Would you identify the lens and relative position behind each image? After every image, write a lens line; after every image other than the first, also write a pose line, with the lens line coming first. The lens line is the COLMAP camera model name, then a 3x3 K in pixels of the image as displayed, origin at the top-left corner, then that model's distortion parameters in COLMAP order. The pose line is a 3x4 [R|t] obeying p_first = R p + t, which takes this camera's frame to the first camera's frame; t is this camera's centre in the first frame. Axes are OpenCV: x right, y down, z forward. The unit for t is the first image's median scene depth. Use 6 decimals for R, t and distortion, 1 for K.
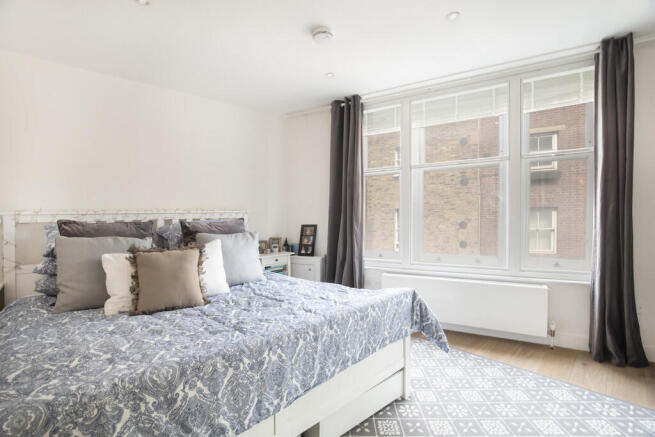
lens RADIAL K [[307.8, 0, 324.9], [0, 307.8, 203.9], [0, 0, 1]] dist [-0.003366, 0.000791]
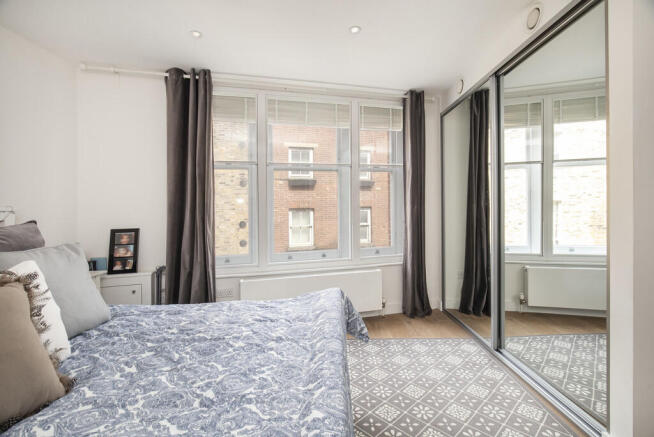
lens RADIAL K [[307.3, 0, 324.4], [0, 307.3, 203.9], [0, 0, 1]] dist [-0.003366, 0.000791]
pose [[0.705438, 0.019625, 0.708500, -0.260056], [-0.017948, 0.999791, -0.009823, 0.009754], [-0.708545, -0.005786, 0.705642, 0.196379]]
